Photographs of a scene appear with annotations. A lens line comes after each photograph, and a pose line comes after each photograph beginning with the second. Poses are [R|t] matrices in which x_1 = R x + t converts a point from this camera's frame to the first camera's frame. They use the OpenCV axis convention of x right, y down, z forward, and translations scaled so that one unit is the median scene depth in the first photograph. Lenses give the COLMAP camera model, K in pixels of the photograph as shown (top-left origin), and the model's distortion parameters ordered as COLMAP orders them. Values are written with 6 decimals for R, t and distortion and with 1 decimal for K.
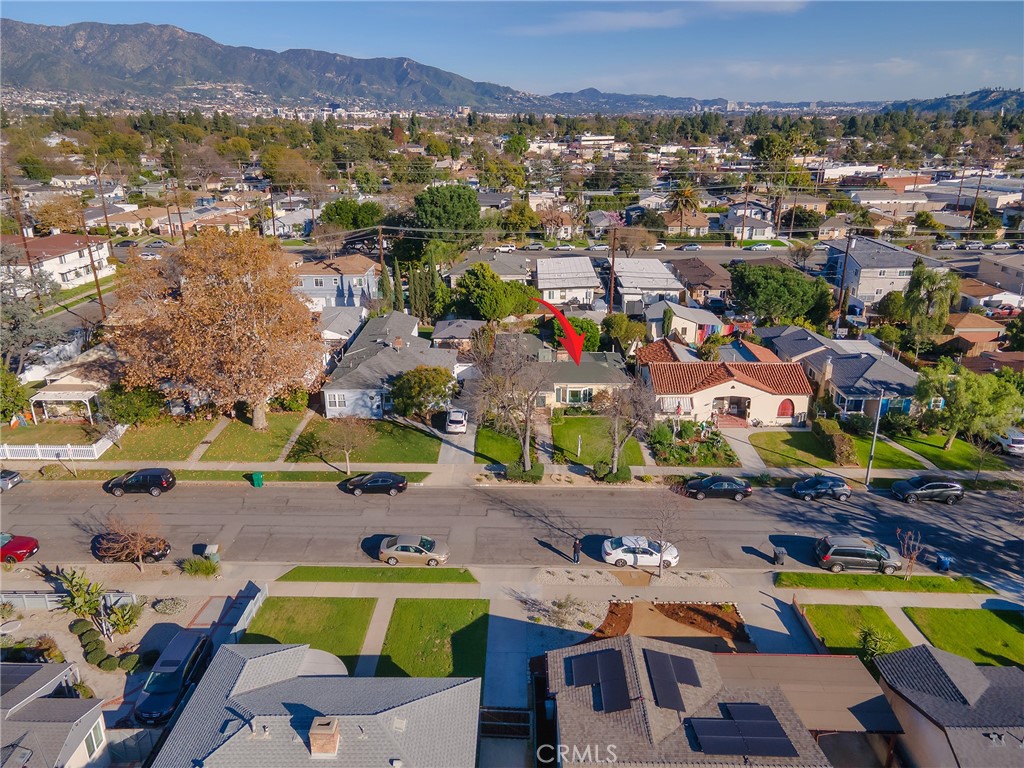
lens RADIAL K [[746.8, 0, 503.8], [0, 746.8, 383.0], [0, 0, 1]] dist [0.030921, 0.030036]
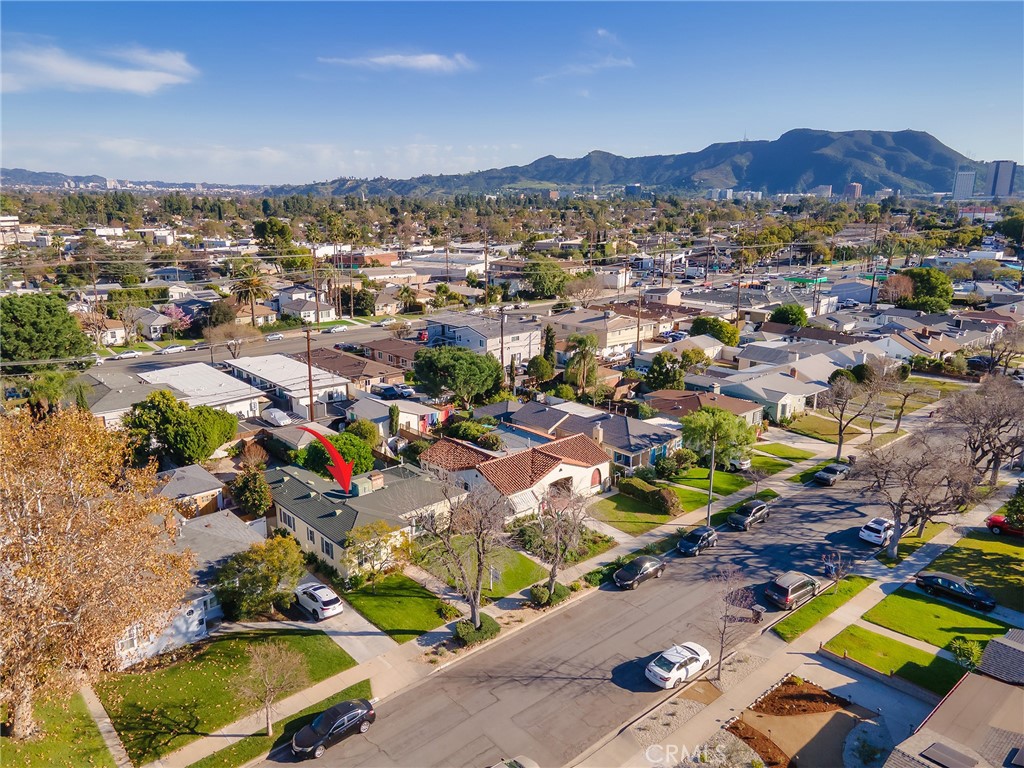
lens RADIAL K [[746.8, 0, 509.9], [0, 746.8, 380.8], [0, 0, 1]] dist [0.030921, 0.030036]
pose [[0.729349, -0.160244, 0.665110, -0.395639], [0.225104, 0.974259, -0.012118, -0.114999], [-0.646048, 0.158557, 0.746647, 0.265321]]
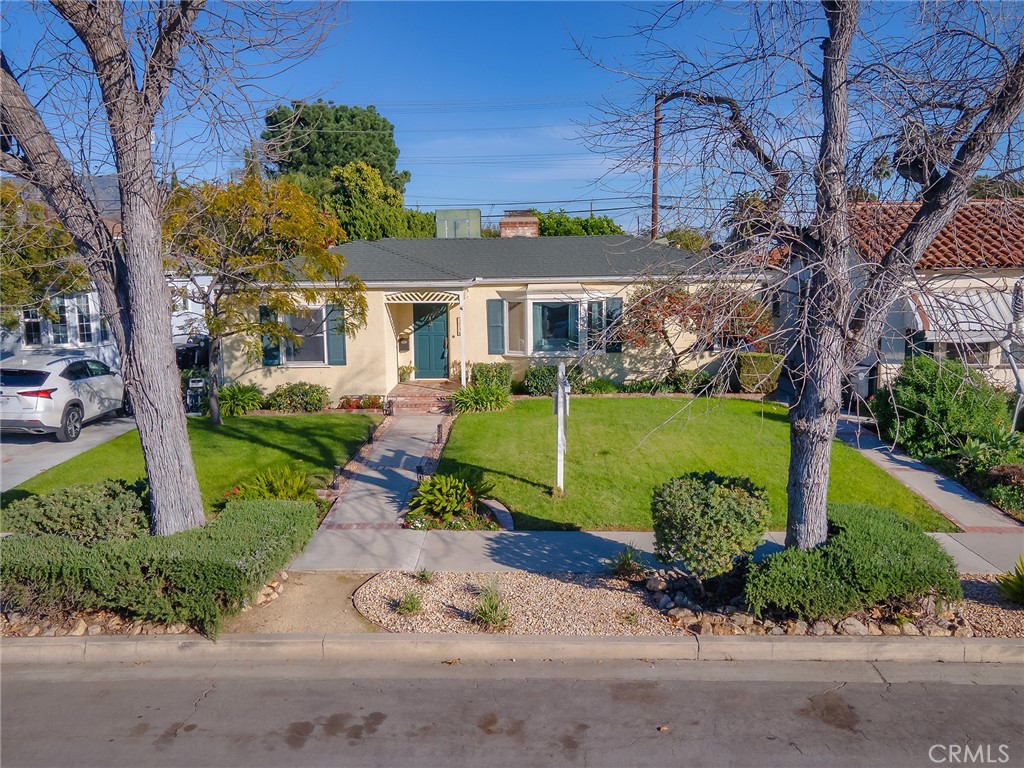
lens RADIAL K [[878.1, 0, 514.0], [0, 878.1, 390.5], [0, 0, 1]] dist [0.045163, -0.014356]
pose [[0.999969, -0.003160, 0.007190, 0.080789], [0.004557, 0.979096, -0.203349, 0.107478], [-0.006397, 0.203375, 0.979080, 0.724800]]
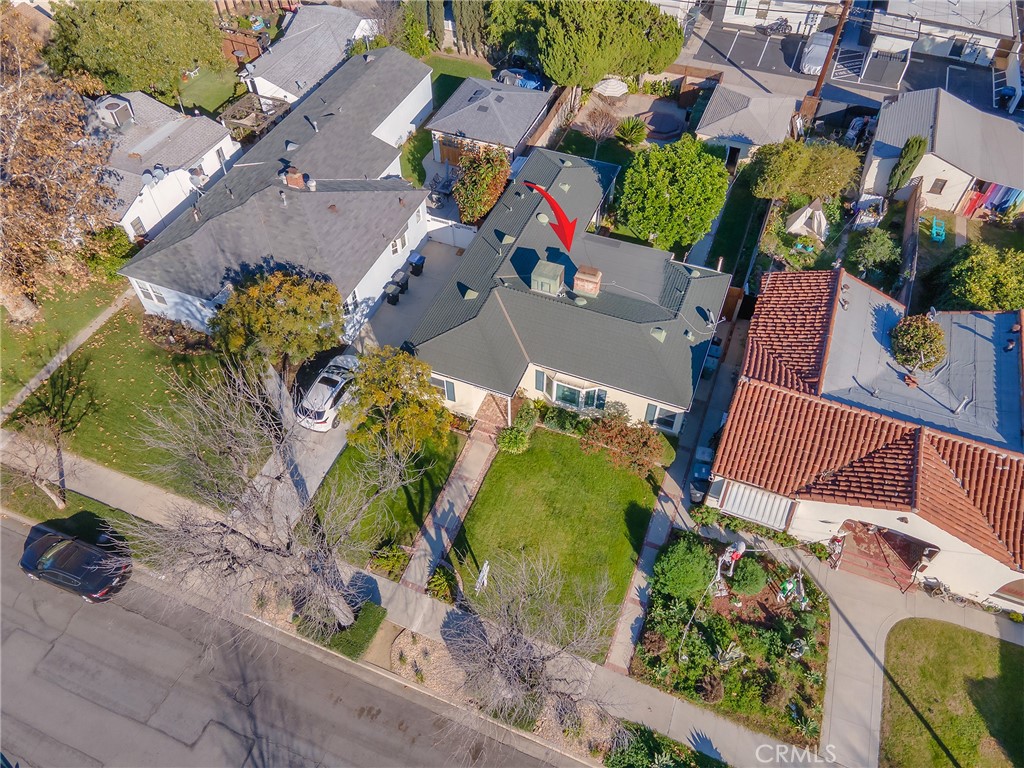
lens RADIAL K [[746.8, 0, 506.6], [0, 746.8, 380.4], [0, 0, 1]] dist [0.030921, 0.030036]
pose [[0.934545, 0.272260, -0.229128, 0.173434], [-0.122429, 0.850598, 0.511365, -0.244954], [0.334120, -0.449842, 0.828255, 0.607457]]
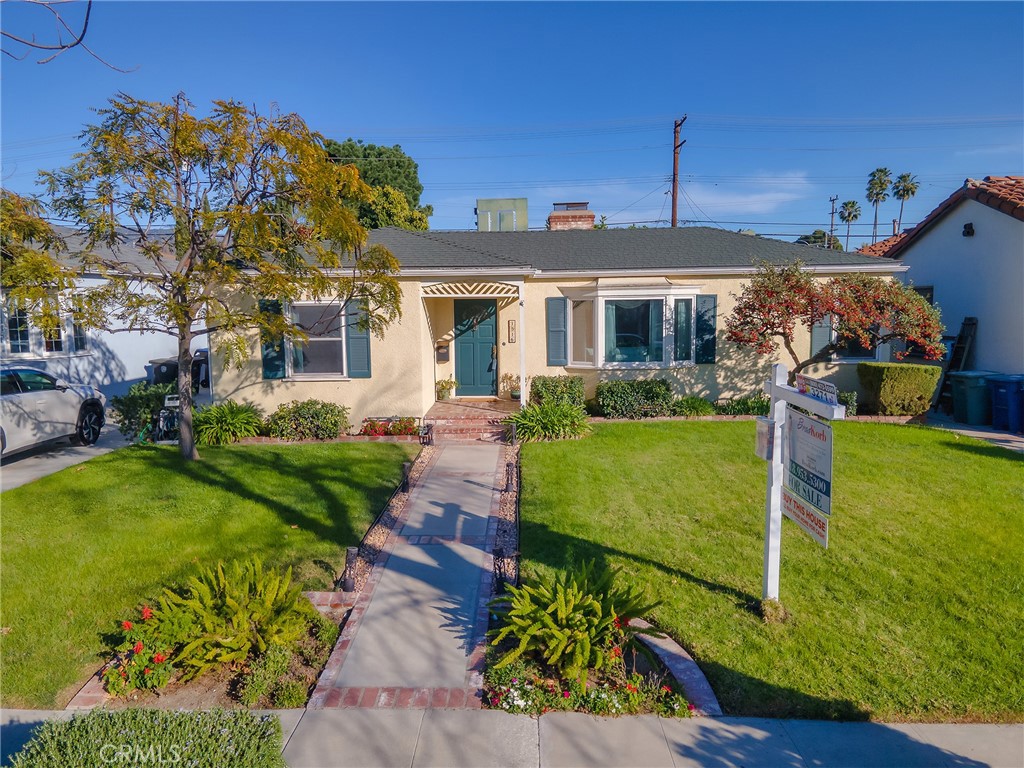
lens RADIAL K [[746.8, 0, 502.8], [0, 746.8, 382.3], [0, 0, 1]] dist [0.030921, 0.030036]
pose [[0.999967, -0.001975, -0.007868, 0.061837], [0.000037, 0.971012, -0.239032, 0.085587], [0.008112, 0.239024, 0.970980, 0.827634]]
